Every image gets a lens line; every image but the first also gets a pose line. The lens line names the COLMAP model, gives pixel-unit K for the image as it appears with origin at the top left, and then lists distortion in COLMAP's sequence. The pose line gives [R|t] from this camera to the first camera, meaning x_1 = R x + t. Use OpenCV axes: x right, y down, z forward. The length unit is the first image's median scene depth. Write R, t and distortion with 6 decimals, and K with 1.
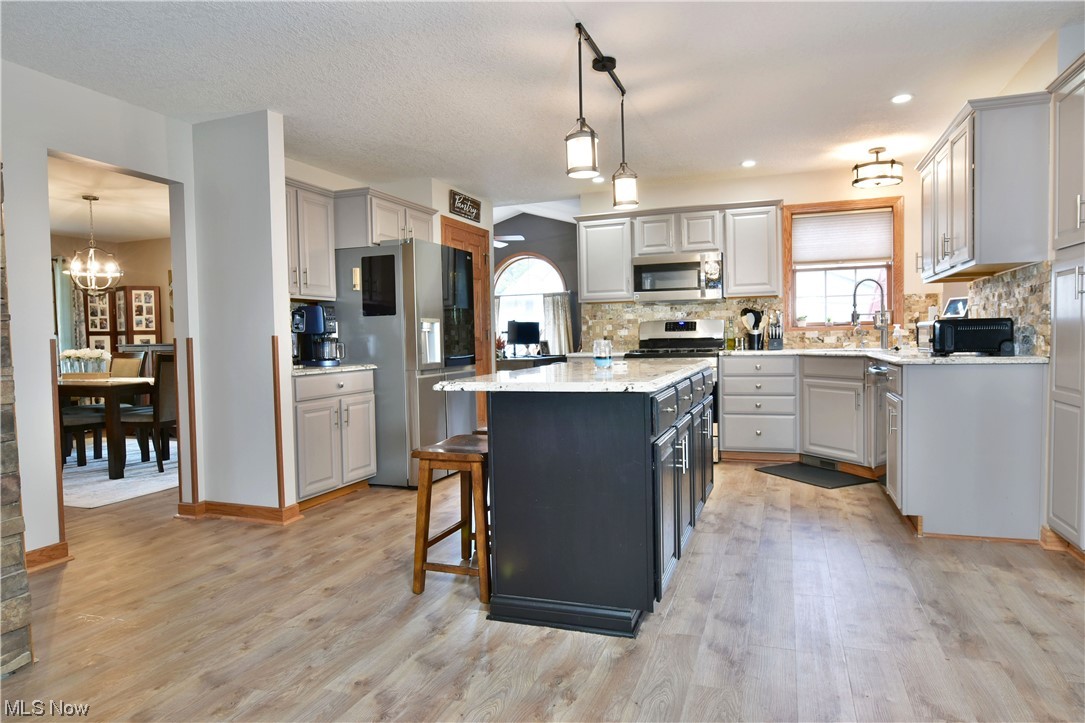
lens RADIAL K [[661.5, 0, 543.3], [0, 661.5, 362.9], [0, 0, 1]] dist [-0.009595, -0.001937]
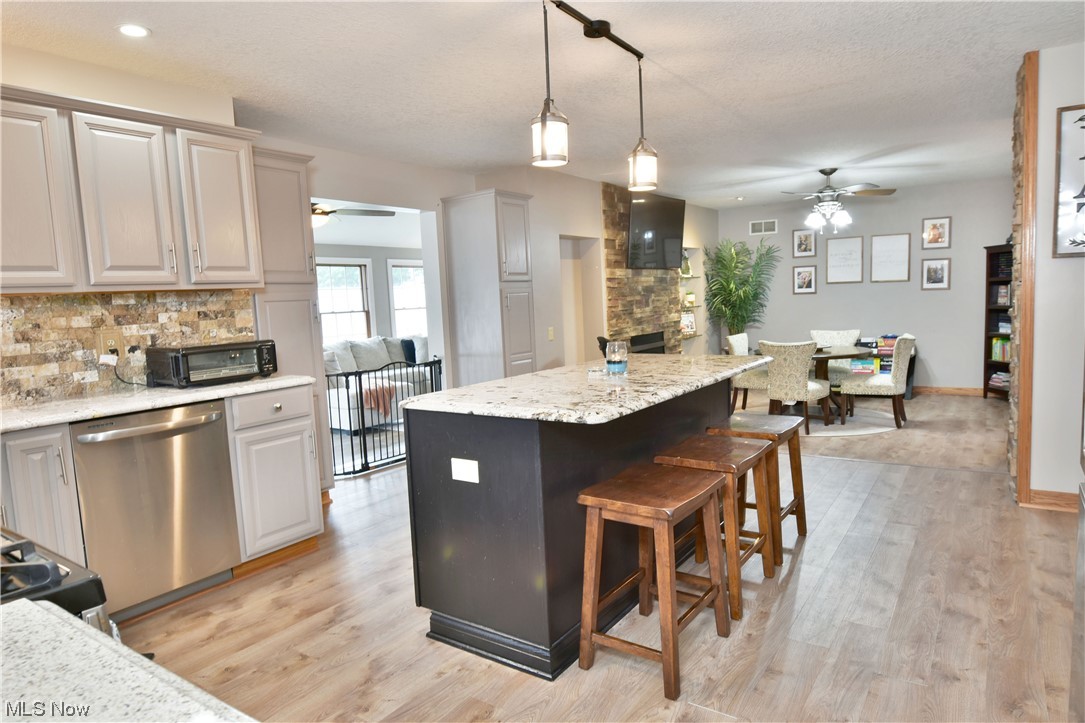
lens RADIAL K [[661.5, 0, 541.5], [0, 661.5, 360.9], [0, 0, 1]] dist [-0.009595, -0.001937]
pose [[-0.965173, 0.043607, 0.257951, -0.044578], [0.077122, 0.989619, 0.121270, -0.125006], [-0.249985, 0.136940, -0.958517, 1.862422]]
